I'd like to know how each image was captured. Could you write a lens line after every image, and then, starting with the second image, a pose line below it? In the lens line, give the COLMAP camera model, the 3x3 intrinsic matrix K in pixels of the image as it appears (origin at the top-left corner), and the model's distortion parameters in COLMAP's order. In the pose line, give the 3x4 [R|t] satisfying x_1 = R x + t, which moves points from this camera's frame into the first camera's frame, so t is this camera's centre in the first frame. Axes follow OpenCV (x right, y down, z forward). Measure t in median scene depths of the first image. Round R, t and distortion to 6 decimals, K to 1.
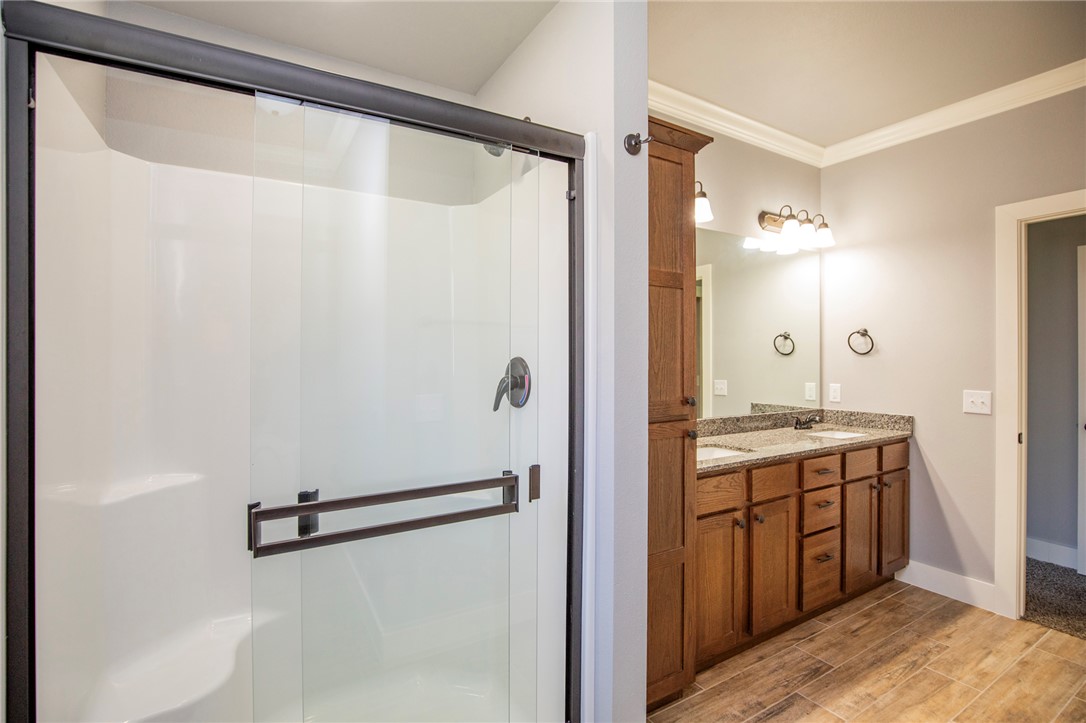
lens RADIAL K [[504.3, 0, 546.1], [0, 504.3, 360.8], [0, 0, 1]] dist [-0.030445, 0.004488]
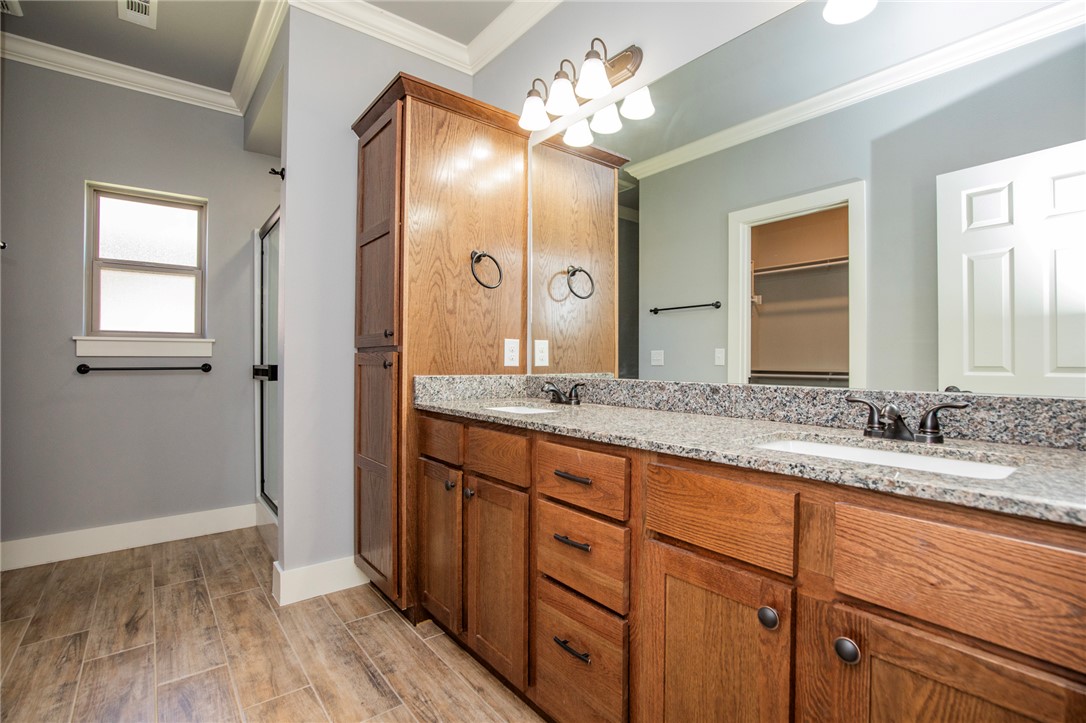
lens RADIAL K [[504.3, 0, 546.4], [0, 504.3, 357.2], [0, 0, 1]] dist [-0.030445, 0.004488]
pose [[0.134088, 0.005977, -0.990951, 1.180339], [0.004633, 0.999967, 0.006658, 0.104447], [0.990959, -0.005483, 0.134056, 1.010066]]
